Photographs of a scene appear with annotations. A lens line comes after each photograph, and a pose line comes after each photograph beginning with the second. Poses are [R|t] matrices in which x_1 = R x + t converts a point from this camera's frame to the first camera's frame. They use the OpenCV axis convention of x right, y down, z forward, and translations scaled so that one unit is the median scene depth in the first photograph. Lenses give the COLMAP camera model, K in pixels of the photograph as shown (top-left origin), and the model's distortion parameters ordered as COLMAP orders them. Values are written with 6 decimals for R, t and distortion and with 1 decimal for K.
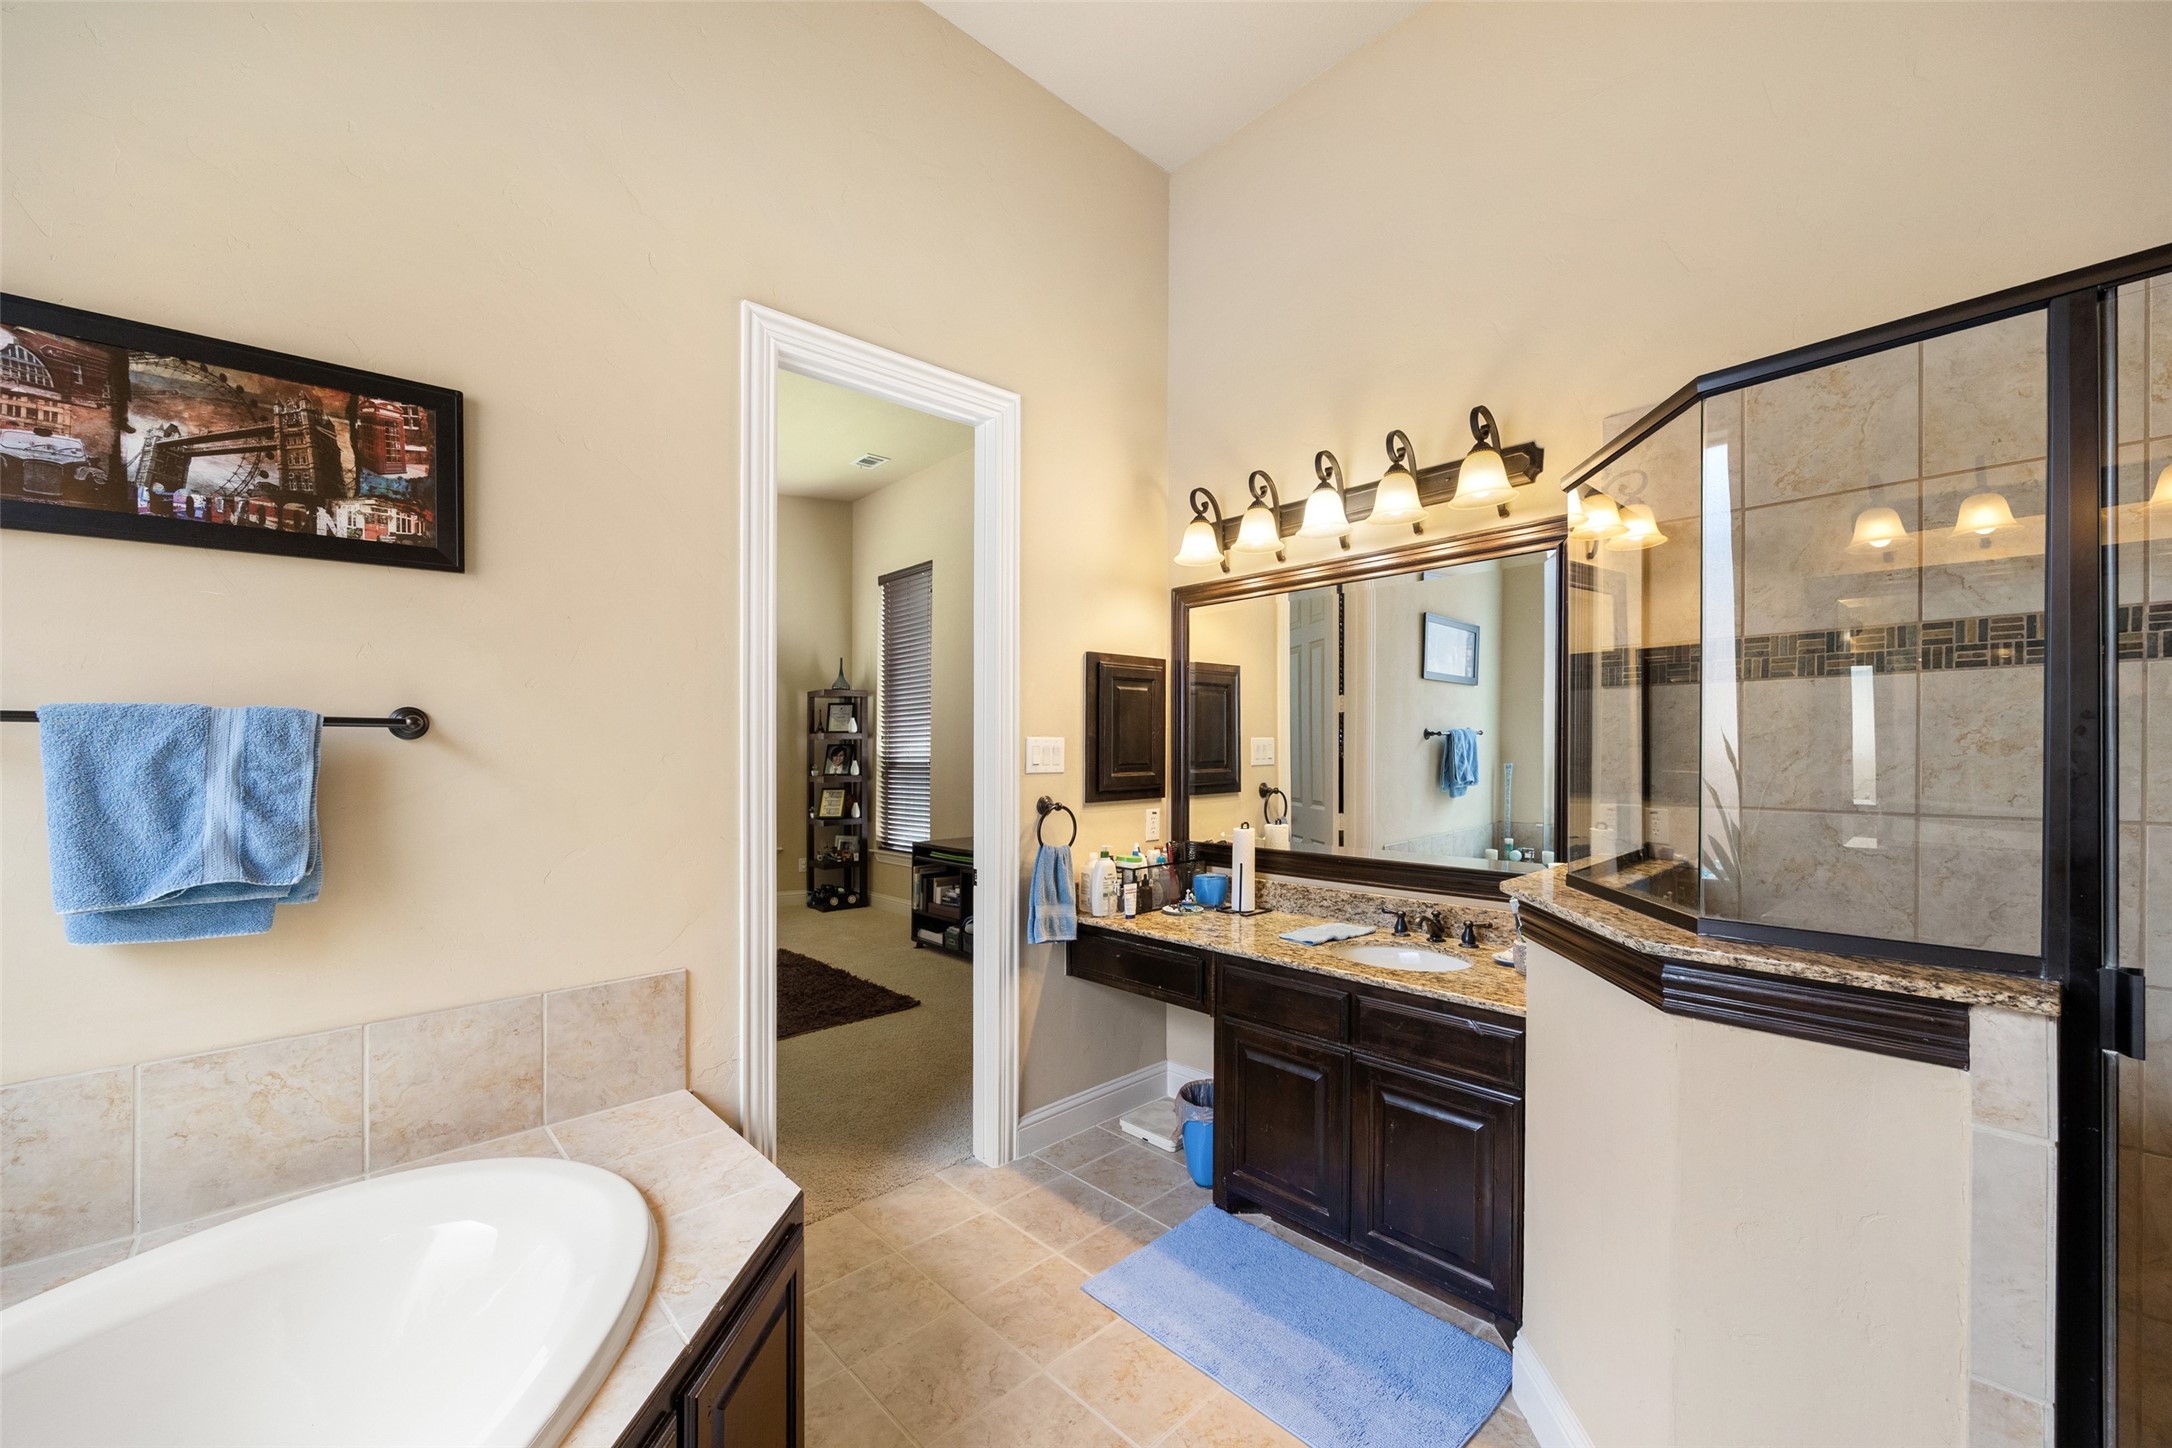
lens RADIAL K [[838.3, 0, 1103.0], [0, 838.3, 750.7], [0, 0, 1]] dist [-0.002994, 0.000472]
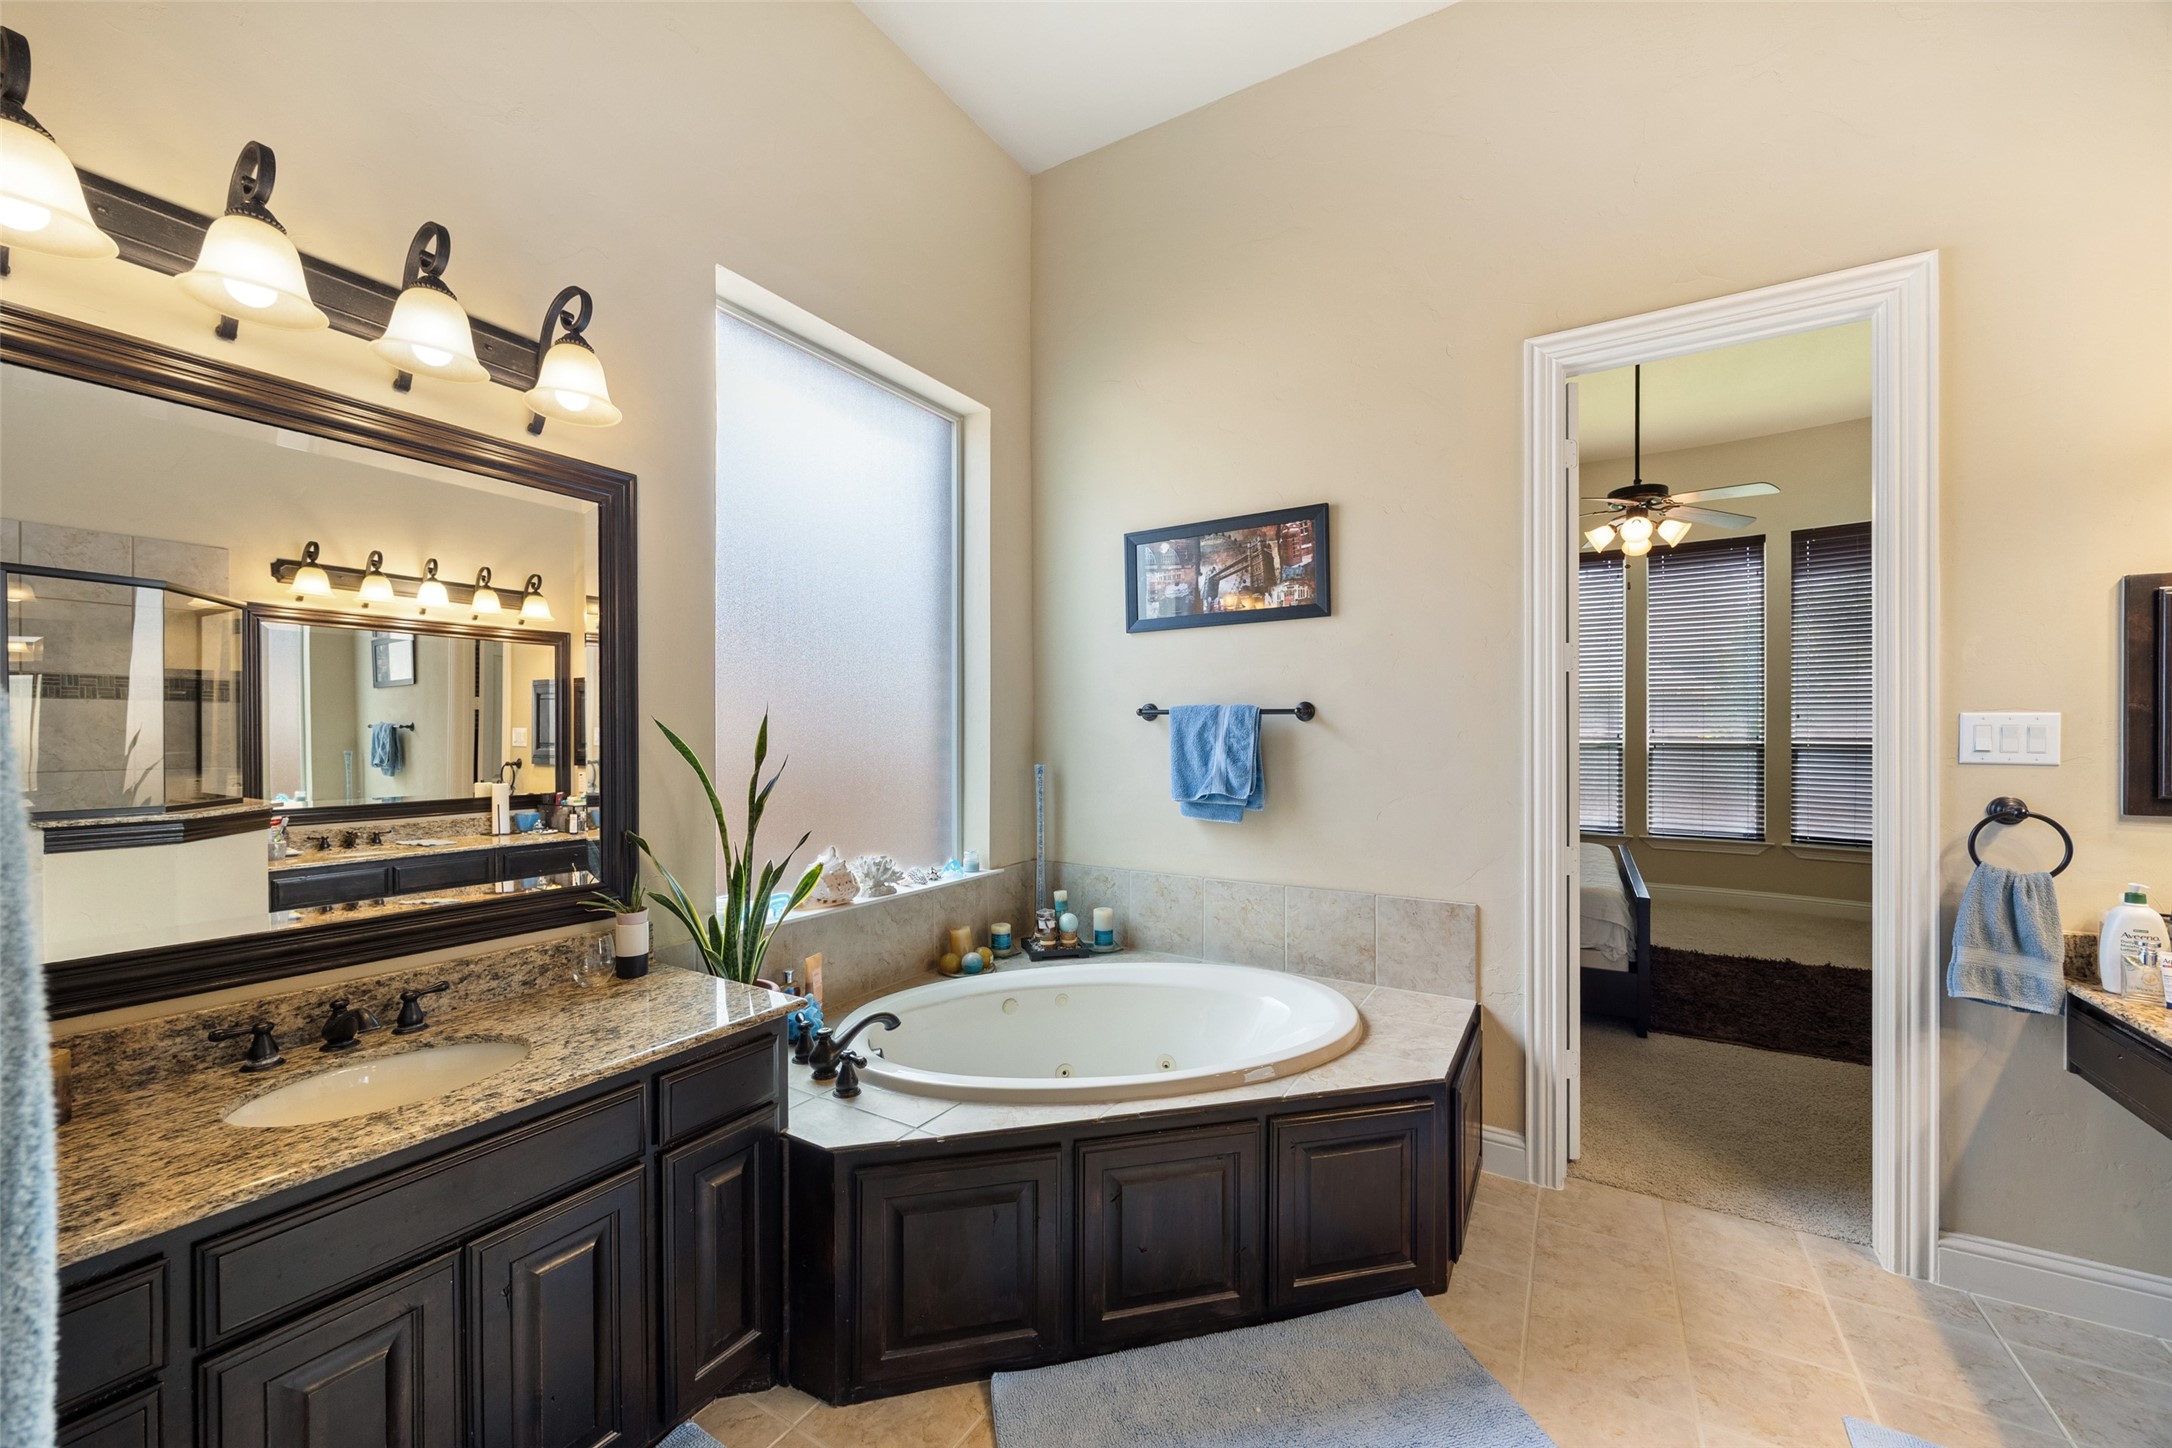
lens RADIAL K [[838.3, 0, 1094.2], [0, 838.3, 724.7], [0, 0, 1]] dist [-0.002994, 0.000472]
pose [[0.278349, 0.003586, -0.960473, 0.660314], [-0.002219, 0.999993, 0.003090, -0.010755], [0.960477, 0.001271, 0.278355, 0.134309]]
